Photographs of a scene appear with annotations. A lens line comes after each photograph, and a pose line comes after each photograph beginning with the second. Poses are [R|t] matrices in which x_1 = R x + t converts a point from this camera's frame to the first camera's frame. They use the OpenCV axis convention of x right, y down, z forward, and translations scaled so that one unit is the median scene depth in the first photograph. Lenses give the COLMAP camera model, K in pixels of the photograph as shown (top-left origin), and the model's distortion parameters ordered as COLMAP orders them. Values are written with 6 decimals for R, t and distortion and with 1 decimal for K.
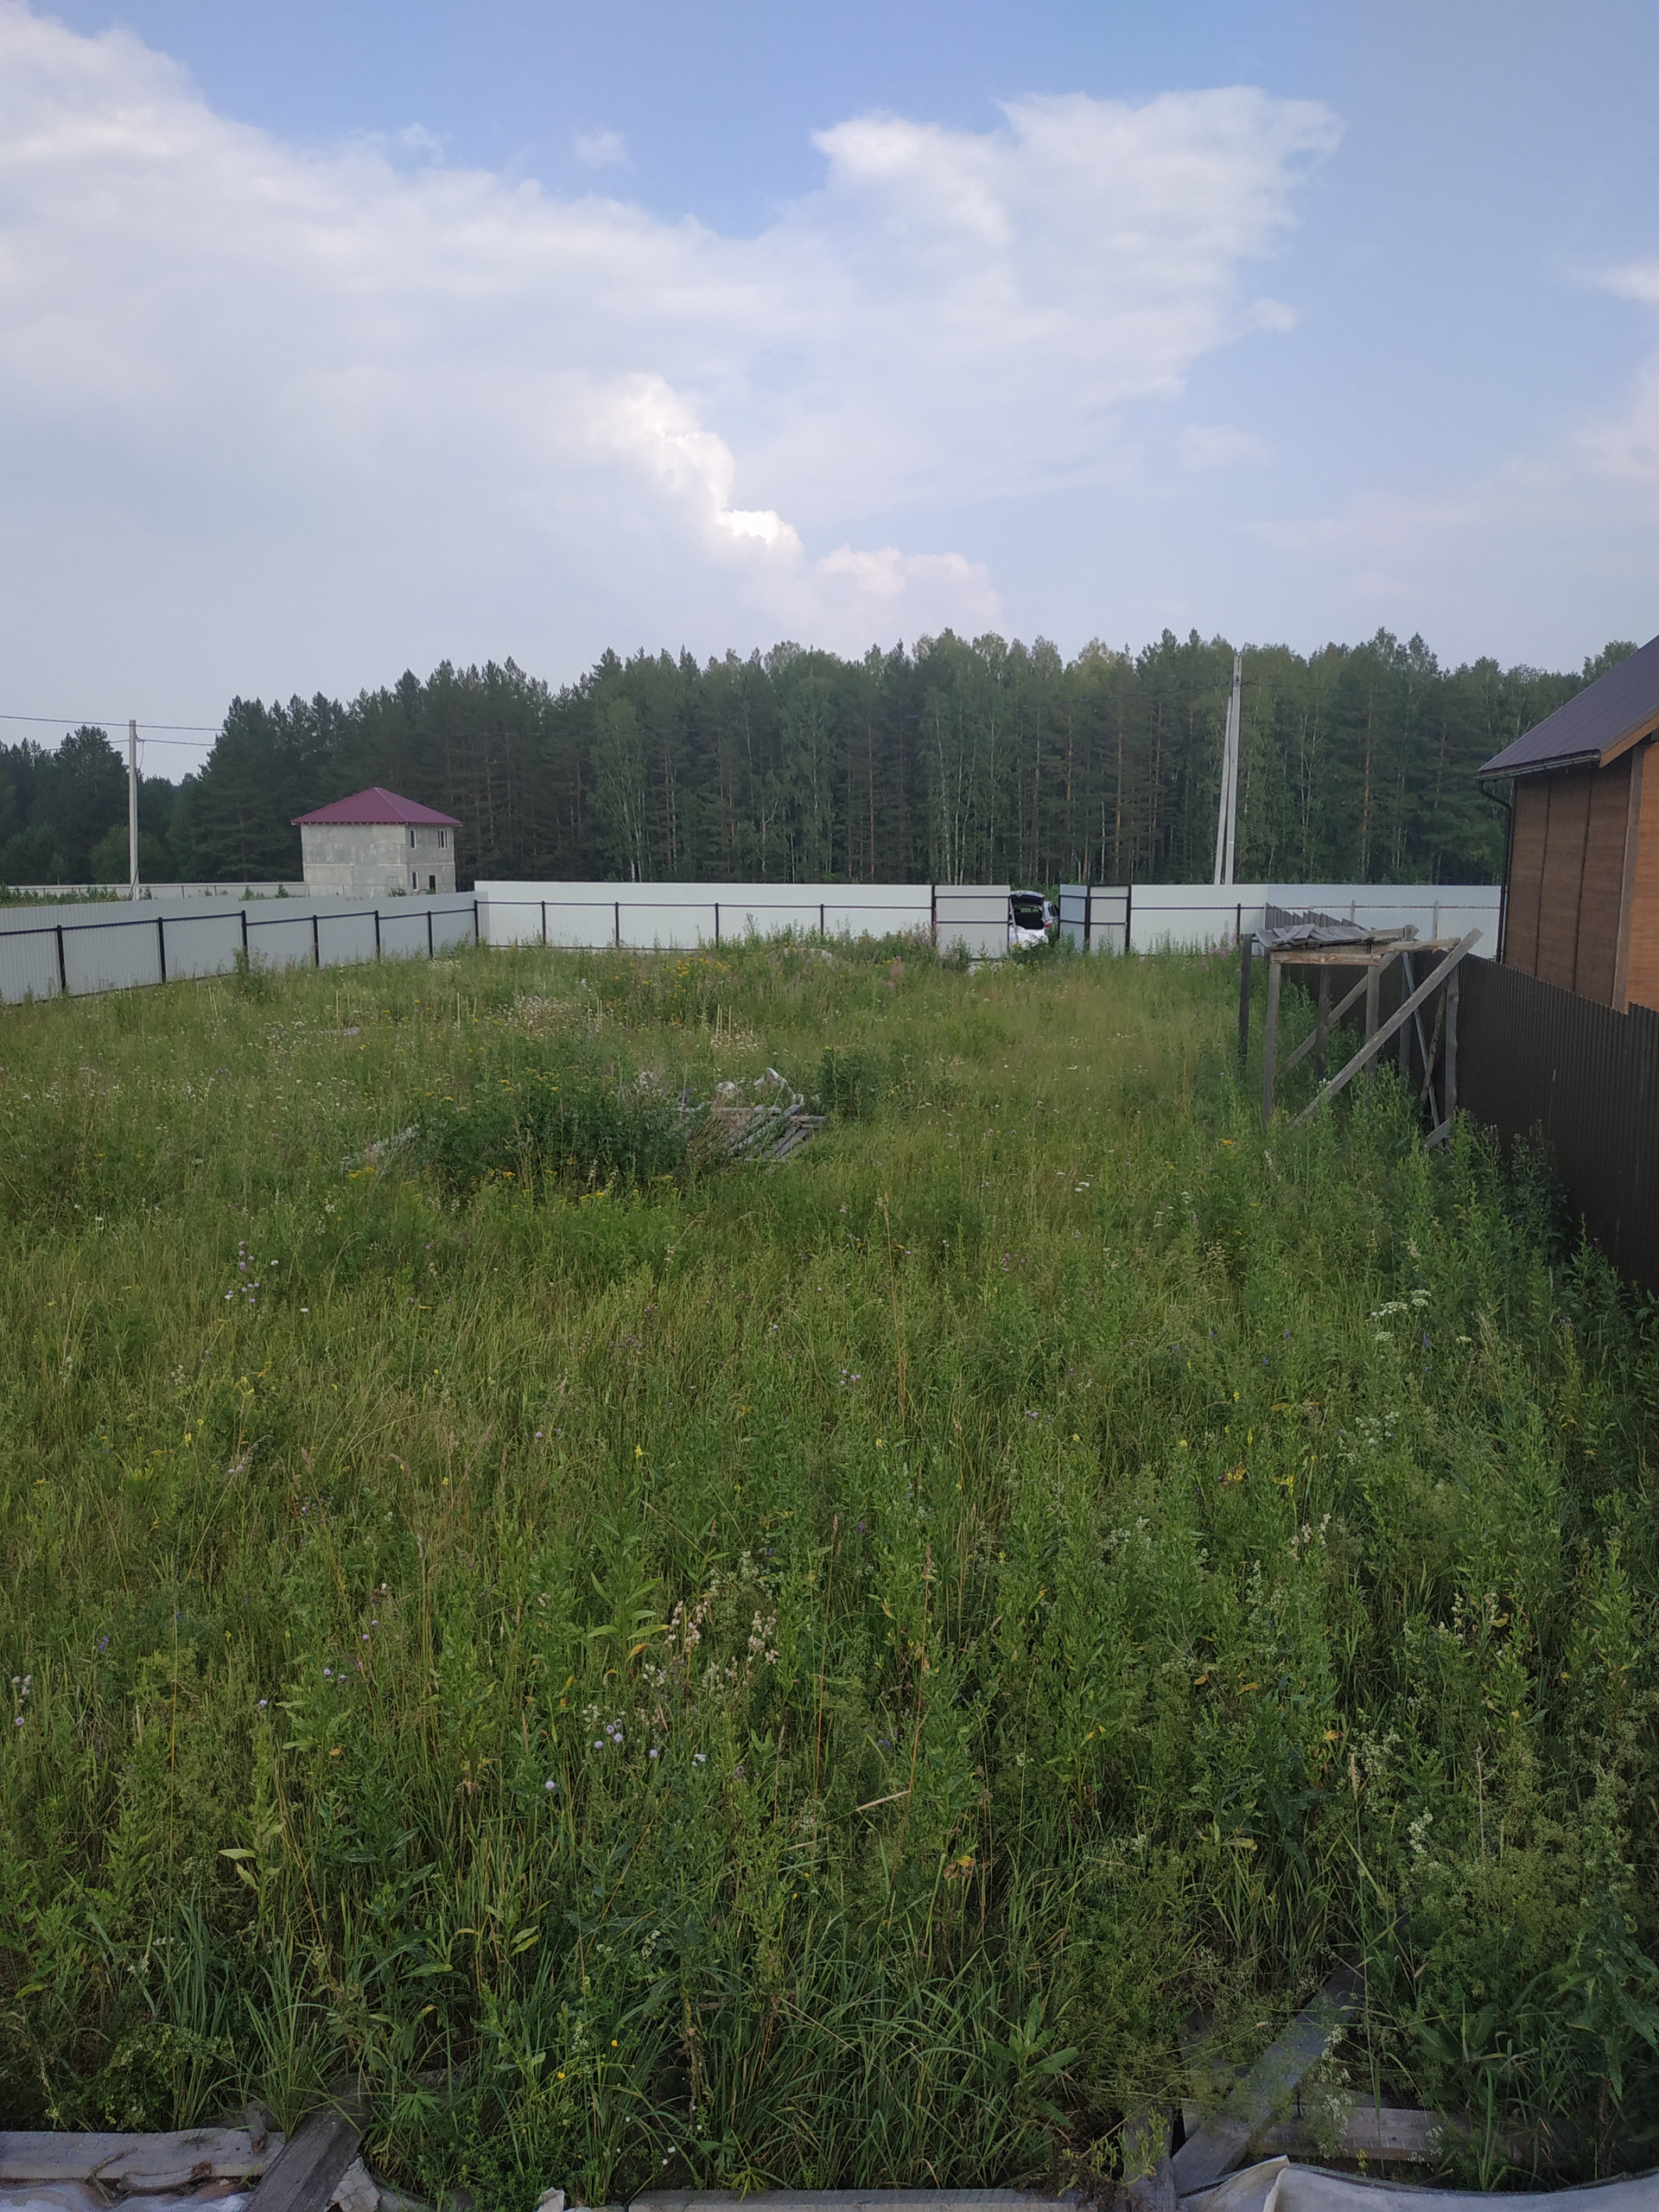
lens RADIAL K [[1596.6, 0, 829.5], [0, 1596.6, 1106.0], [0, 0, 1]] dist [0.067976, -0.206689]
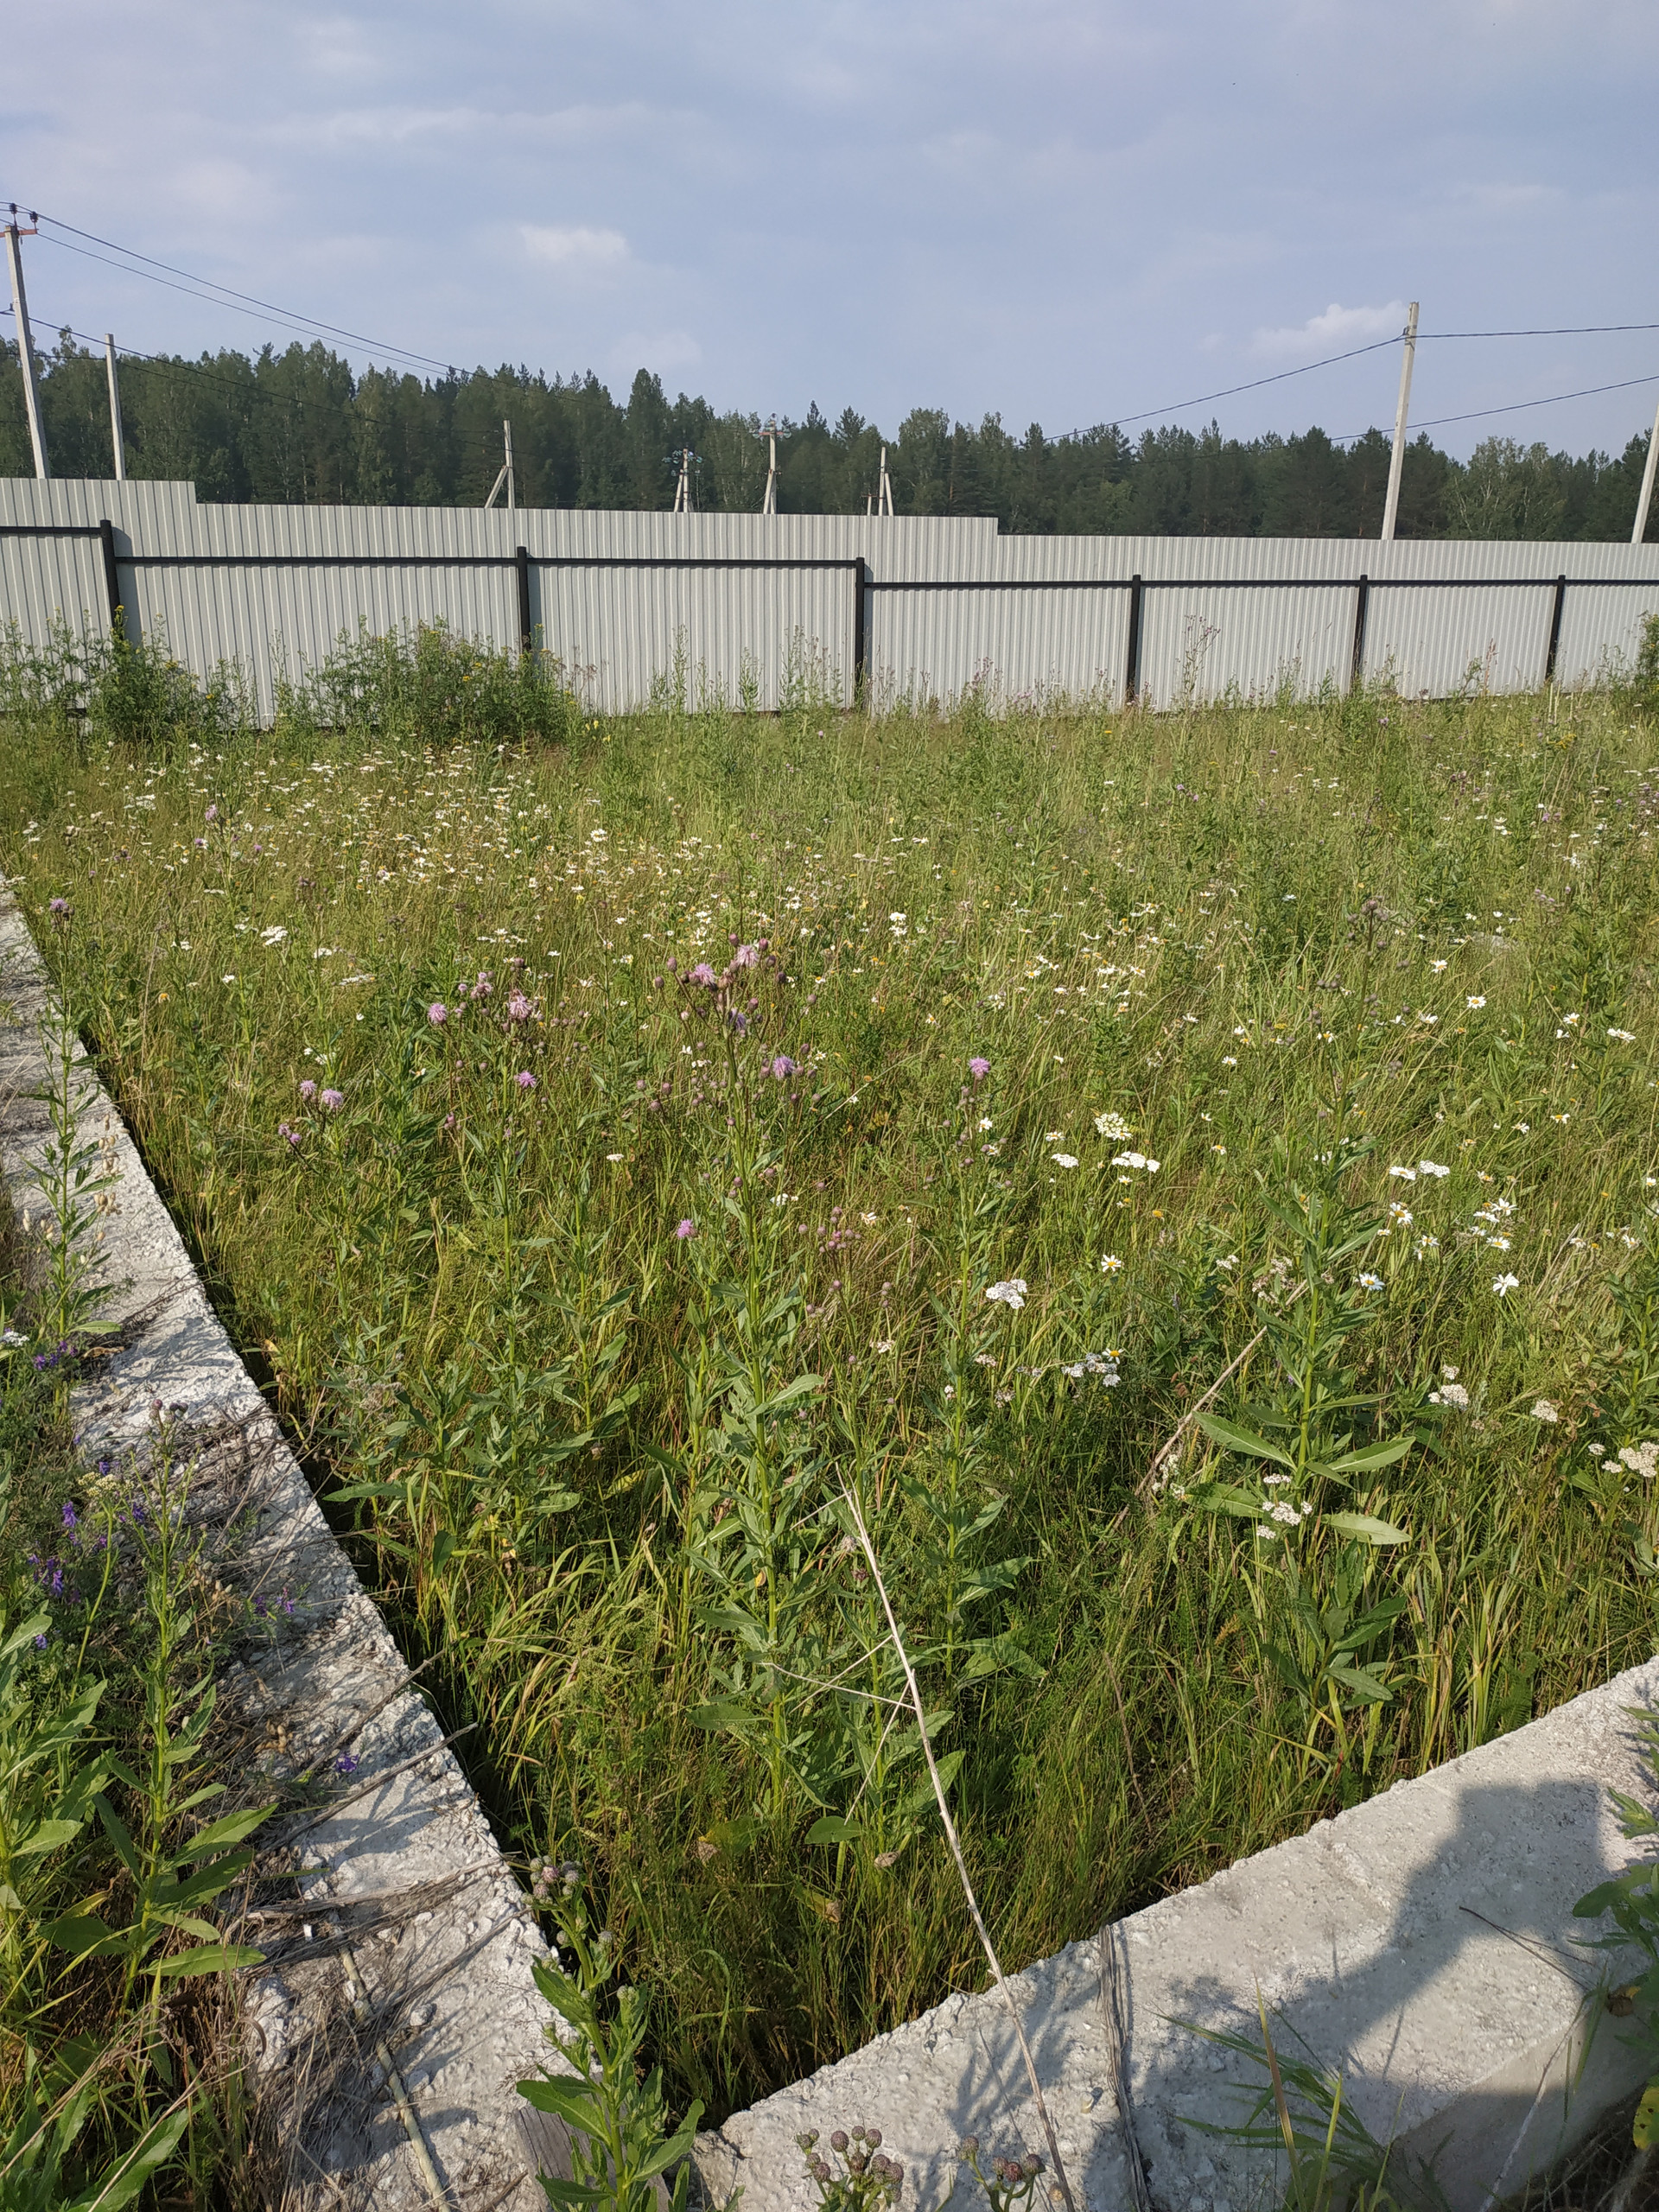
lens RADIAL K [[1617.4, 0, 829.5], [0, 1617.4, 1106.0], [0, 0, 1]] dist [-0.008441, -0.004038]
pose [[0.633424, 0.239844, -0.735697, -0.038008], [-0.127818, 0.970122, 0.206219, -0.007175], [0.763176, -0.036589, 0.645154, 0.140073]]
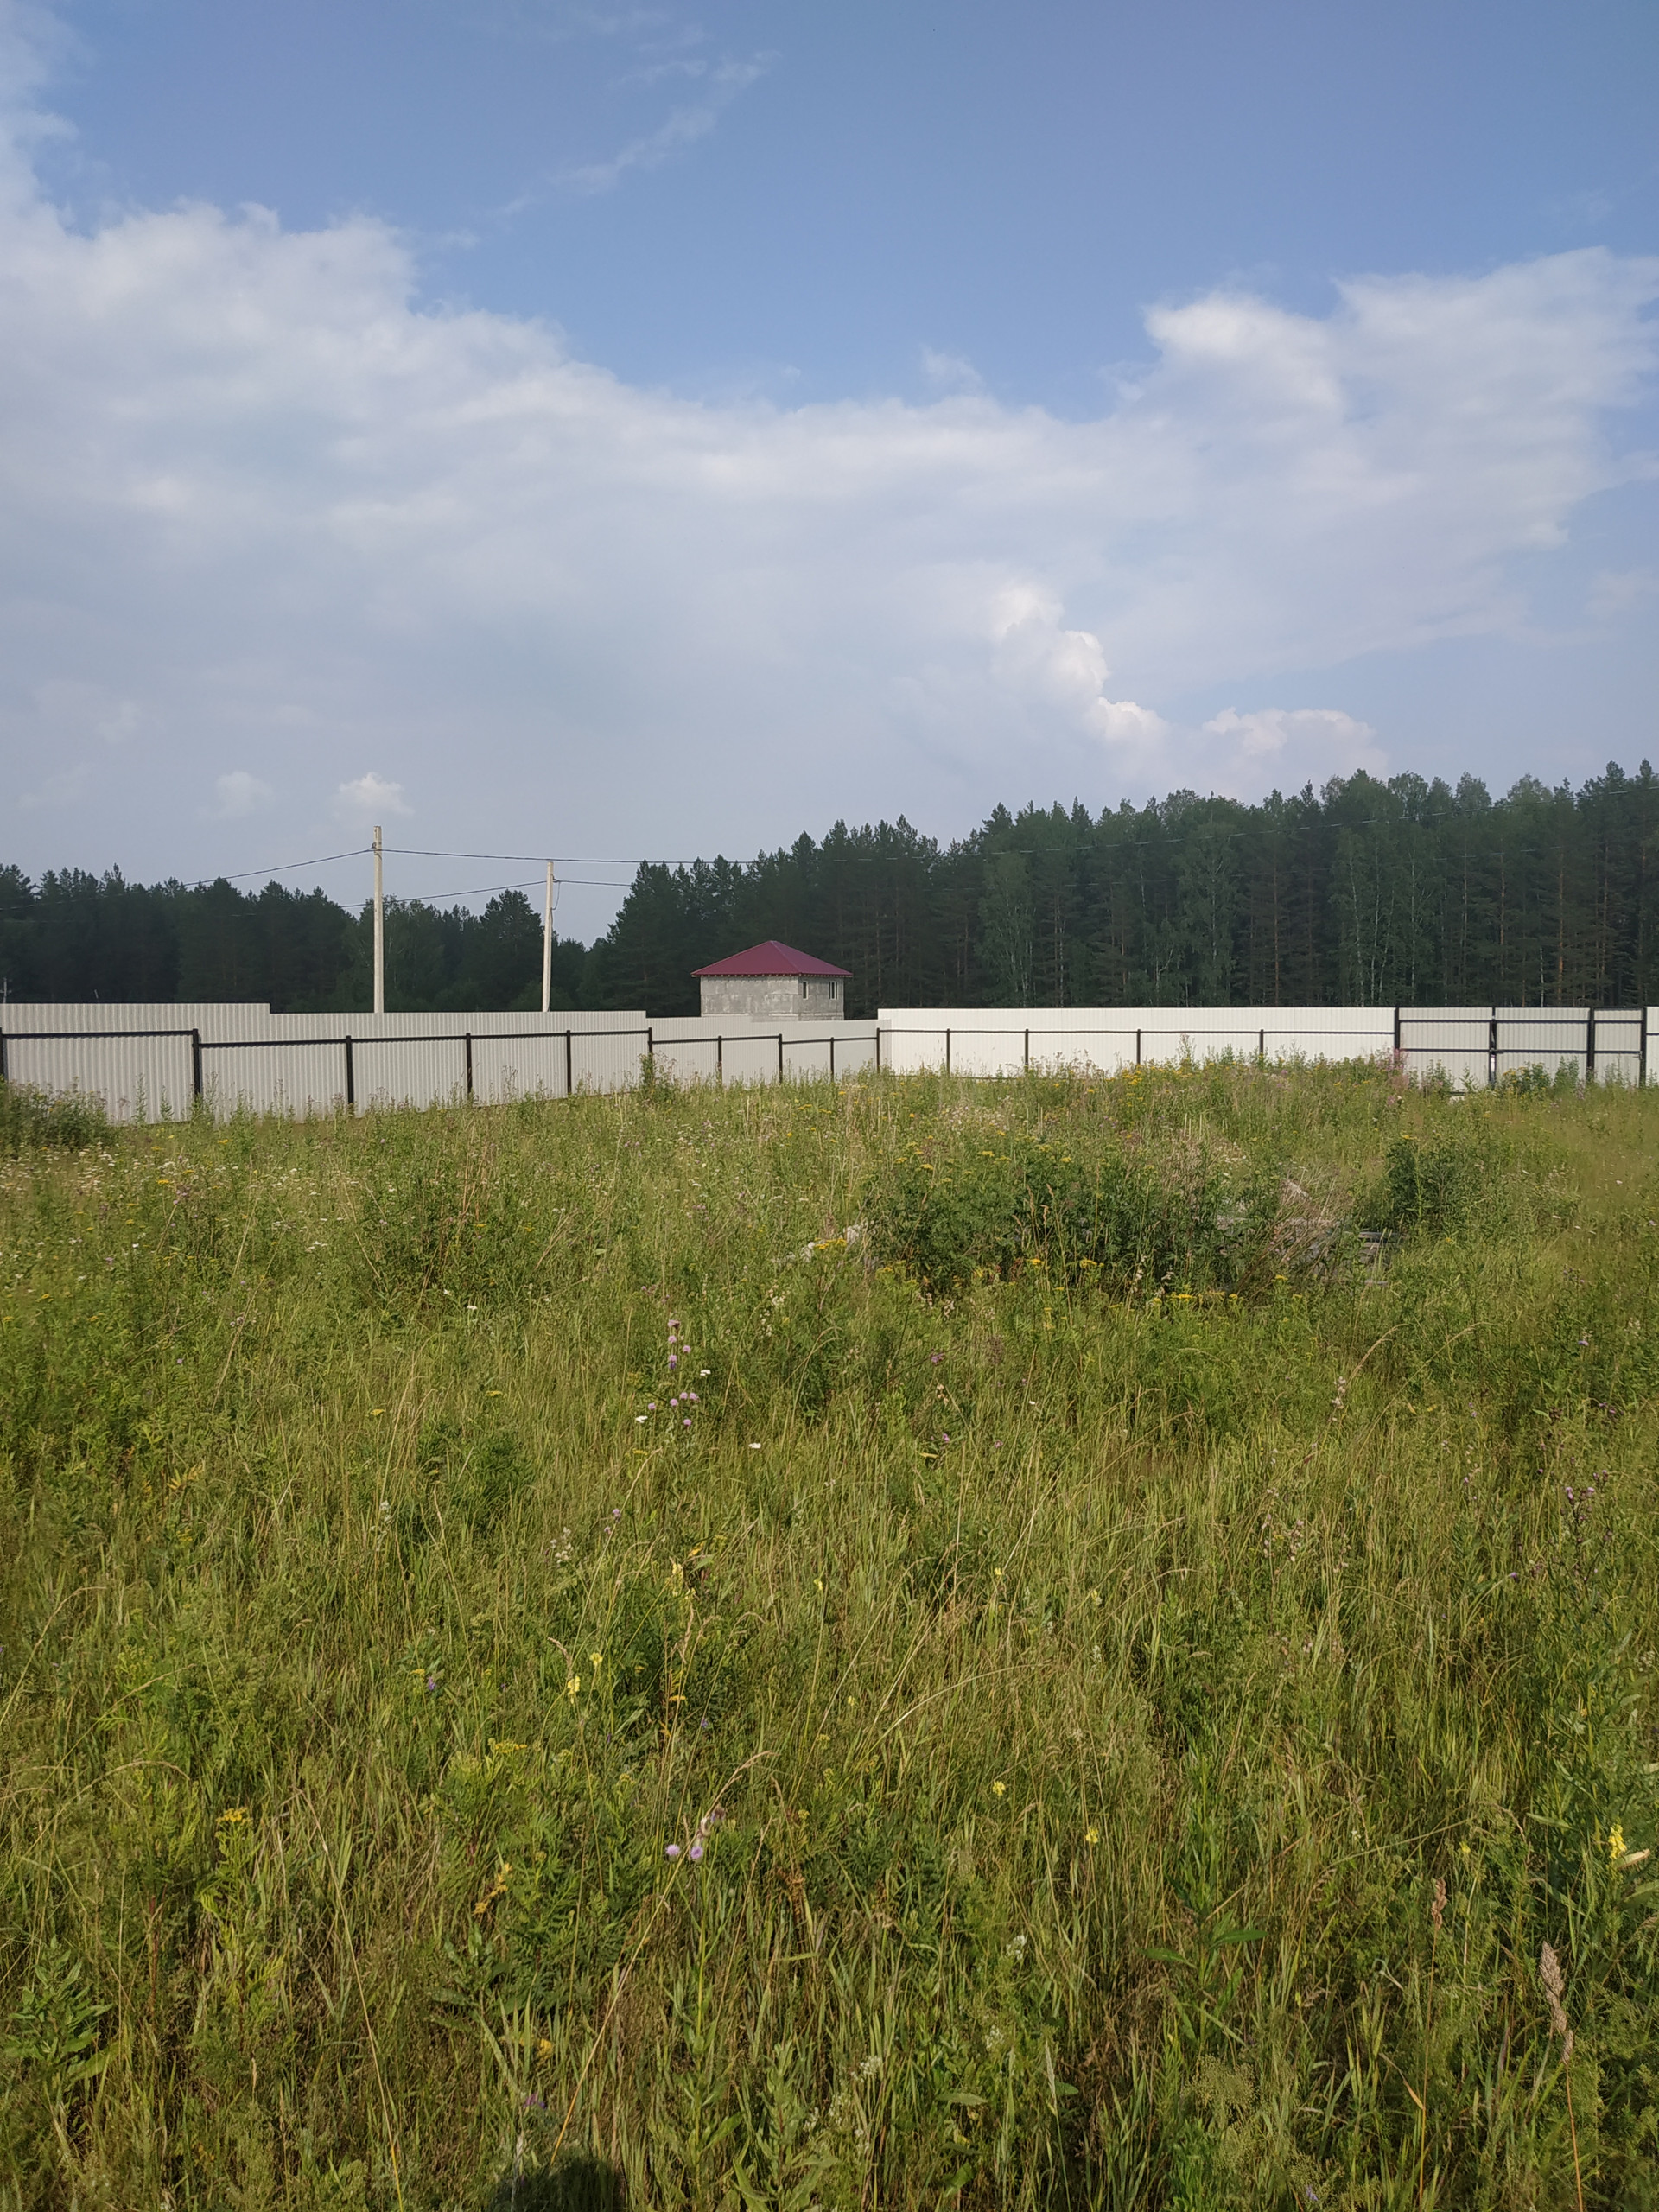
lens RADIAL K [[1579.8, 0, 826.0], [0, 1579.8, 1156.6], [0, 0, 1]] dist [0.151730, -0.400624]
pose [[0.973301, 0.021861, -0.228487, -0.014238], [-0.037971, 0.997074, -0.066351, 0.004798], [0.226368, 0.073256, 0.971283, 0.034806]]
